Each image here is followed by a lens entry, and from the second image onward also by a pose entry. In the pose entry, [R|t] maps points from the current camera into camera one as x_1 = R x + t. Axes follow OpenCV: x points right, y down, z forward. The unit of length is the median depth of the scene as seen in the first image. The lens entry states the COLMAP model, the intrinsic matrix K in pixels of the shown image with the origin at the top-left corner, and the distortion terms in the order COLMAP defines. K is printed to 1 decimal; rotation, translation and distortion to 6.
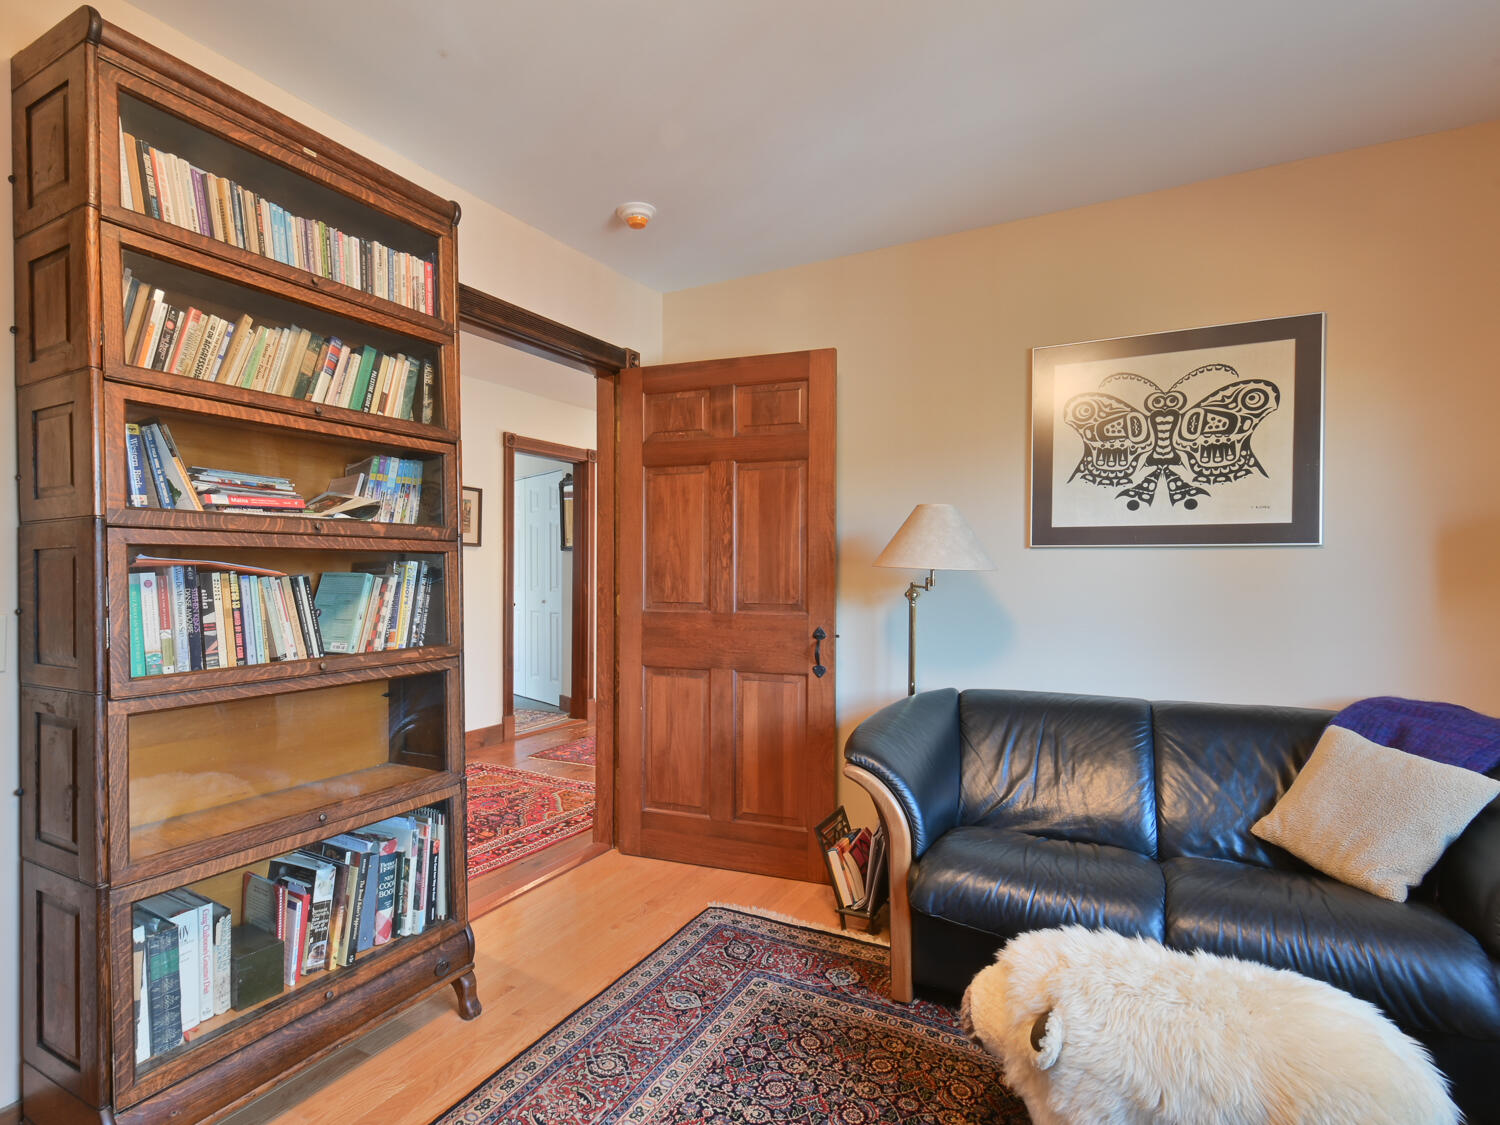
lens RADIAL K [[814.8, 0, 749.4], [0, 814.8, 604.3], [0, 0, 1]] dist [0.004423, 0.000351]
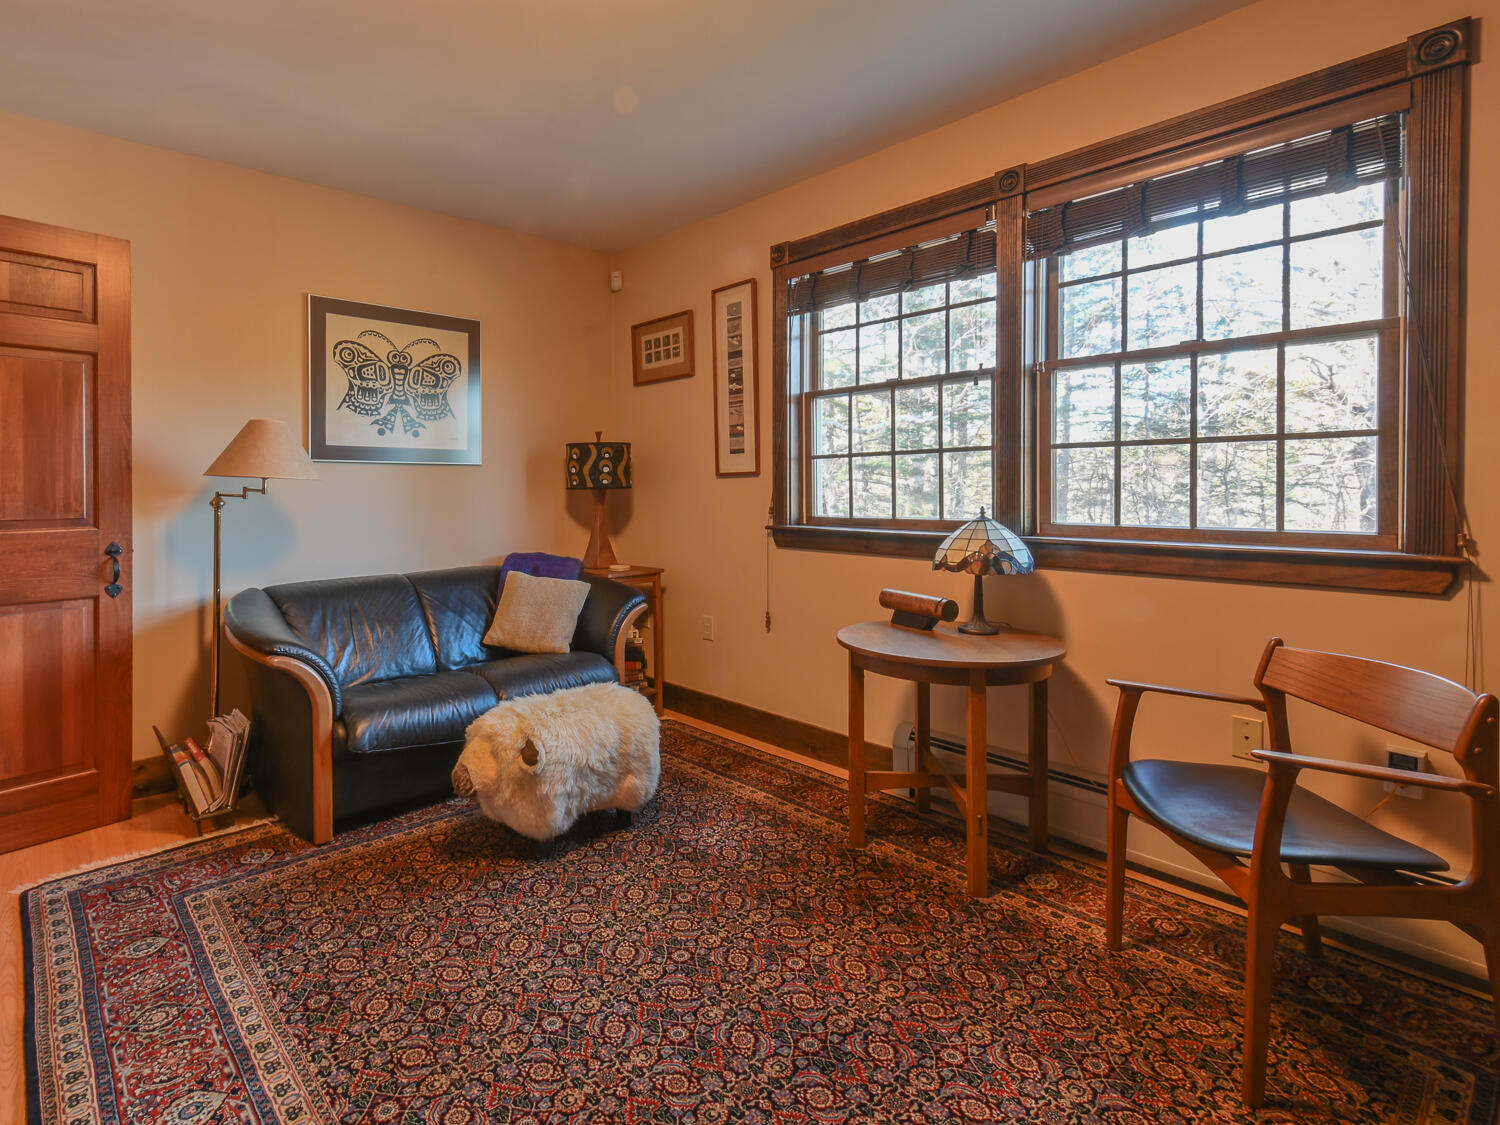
lens RADIAL K [[746.2, 0, 750.0], [0, 746.2, 562.5], [0, 0, 1]] dist [0.001280, -0.000128]
pose [[0.255986, -0.104147, 0.961054, -0.582878], [0.045088, 0.994384, 0.095749, 0.002800], [-0.965629, 0.018821, 0.259244, 0.096850]]
